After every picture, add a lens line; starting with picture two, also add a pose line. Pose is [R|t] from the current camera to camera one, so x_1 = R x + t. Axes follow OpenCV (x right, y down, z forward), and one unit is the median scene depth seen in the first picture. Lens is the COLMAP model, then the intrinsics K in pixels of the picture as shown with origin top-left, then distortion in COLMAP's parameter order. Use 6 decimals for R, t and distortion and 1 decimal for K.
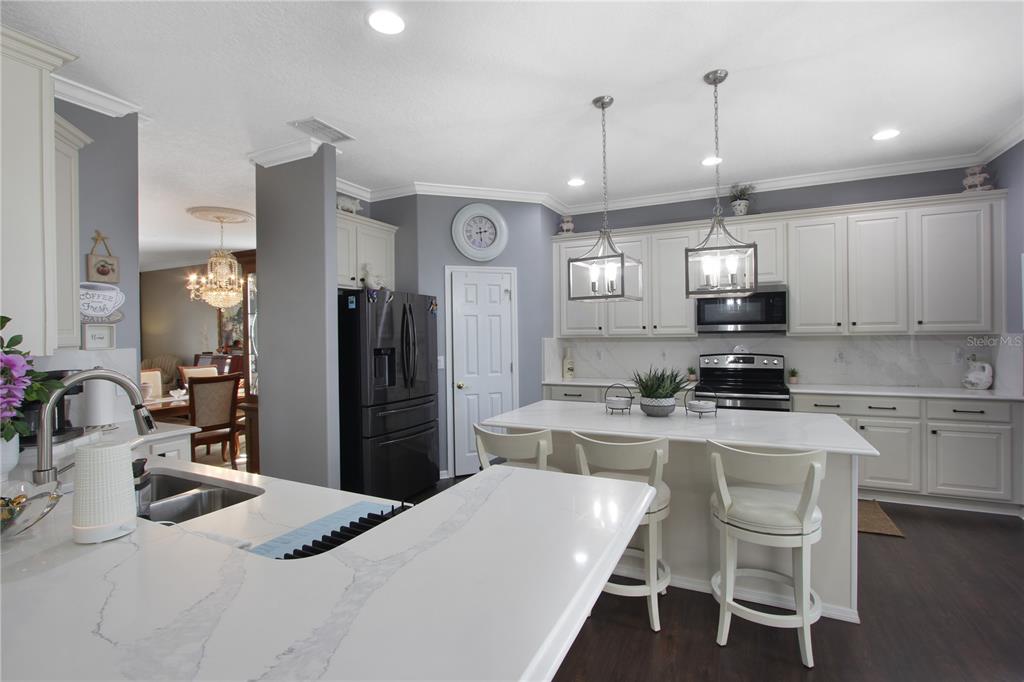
lens RADIAL K [[480.8, 0, 517.1], [0, 480.8, 339.4], [0, 0, 1]] dist [-0.015967, 0.000227]
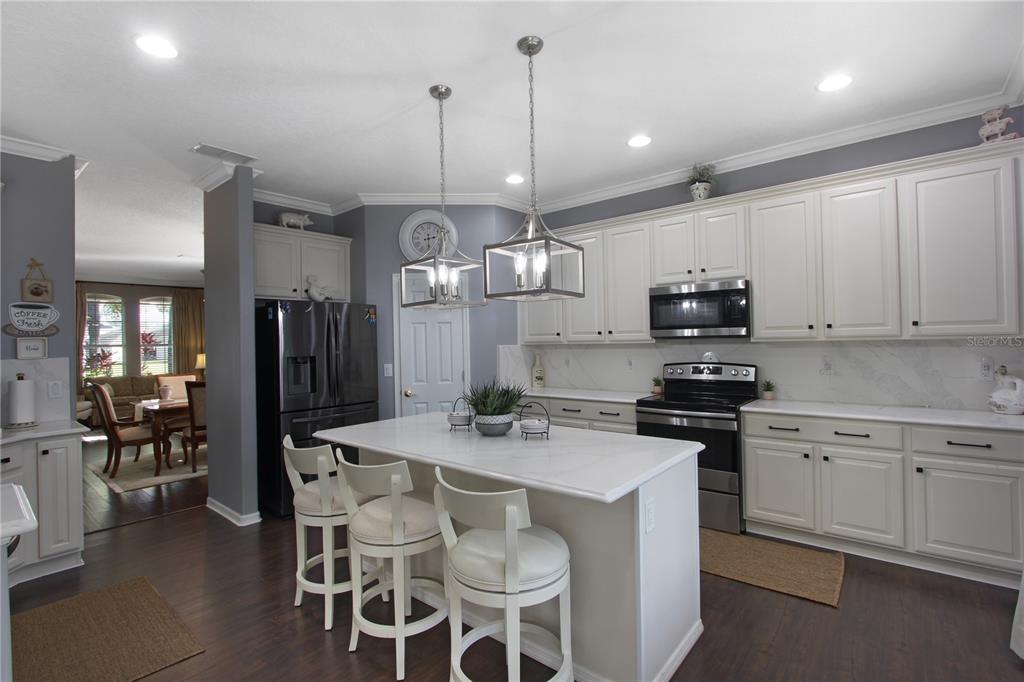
lens RADIAL K [[480.8, 0, 517.1], [0, 480.8, 339.4], [0, 0, 1]] dist [-0.015967, 0.000227]
pose [[0.969398, -0.008020, -0.245362, 0.376372], [0.005786, 0.999935, -0.009826, -0.005580], [0.245425, 0.008105, 0.969382, 0.099031]]
